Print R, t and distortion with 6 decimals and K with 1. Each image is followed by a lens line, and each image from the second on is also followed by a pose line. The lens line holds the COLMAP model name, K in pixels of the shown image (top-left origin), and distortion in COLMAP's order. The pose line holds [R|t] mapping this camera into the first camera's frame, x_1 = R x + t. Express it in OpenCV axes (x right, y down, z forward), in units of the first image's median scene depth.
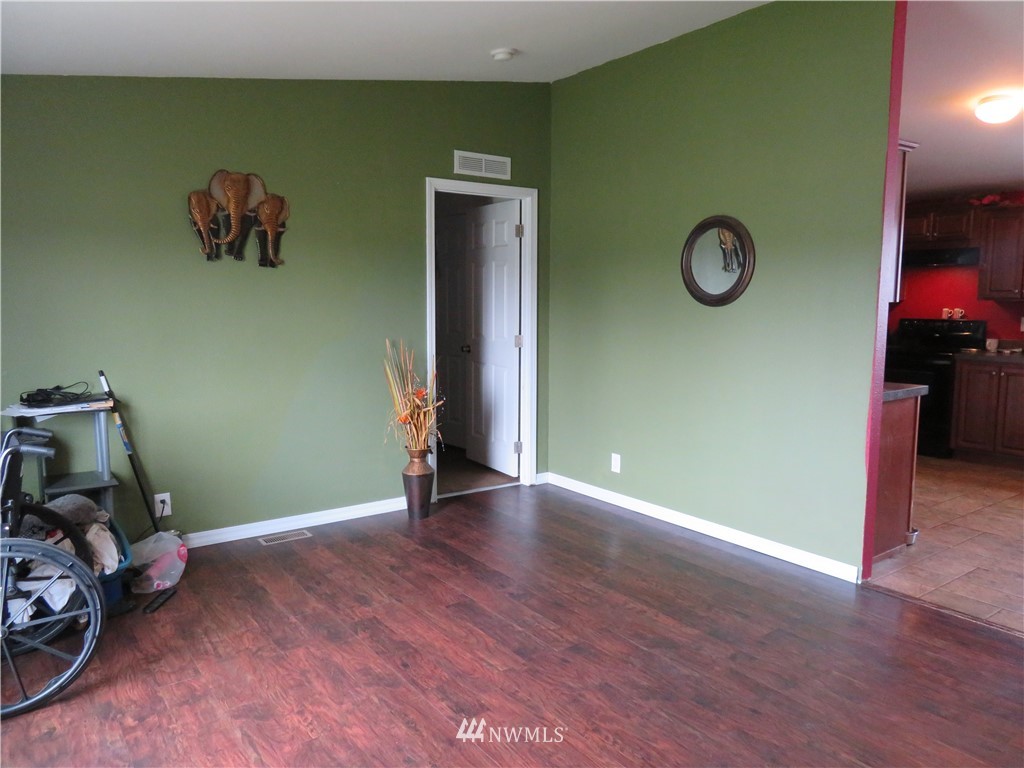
lens RADIAL K [[736.1, 0, 510.3], [0, 736.1, 381.5], [0, 0, 1]] dist [0.002749, 0.002128]
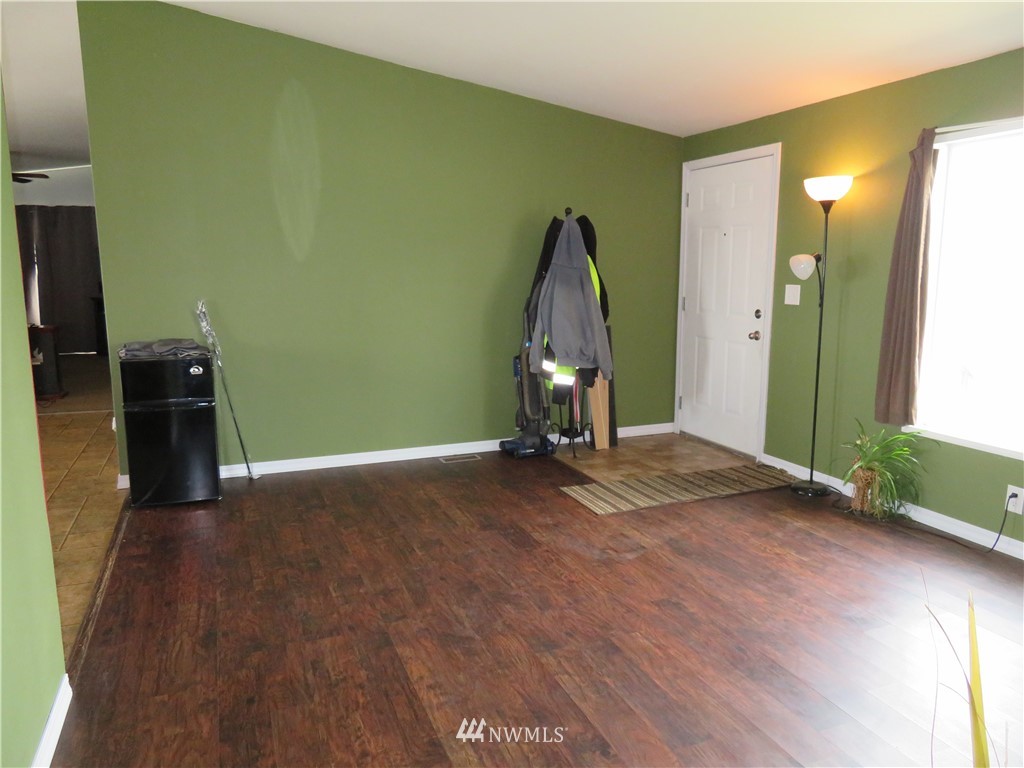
lens RADIAL K [[736.1, 0, 513.1], [0, 736.1, 382.3], [0, 0, 1]] dist [0.002749, 0.002128]
pose [[-0.972208, -0.037697, 0.231062, -0.064330], [0.026833, 0.962506, 0.269932, -0.200176], [-0.232574, 0.268630, -0.934744, 1.828008]]
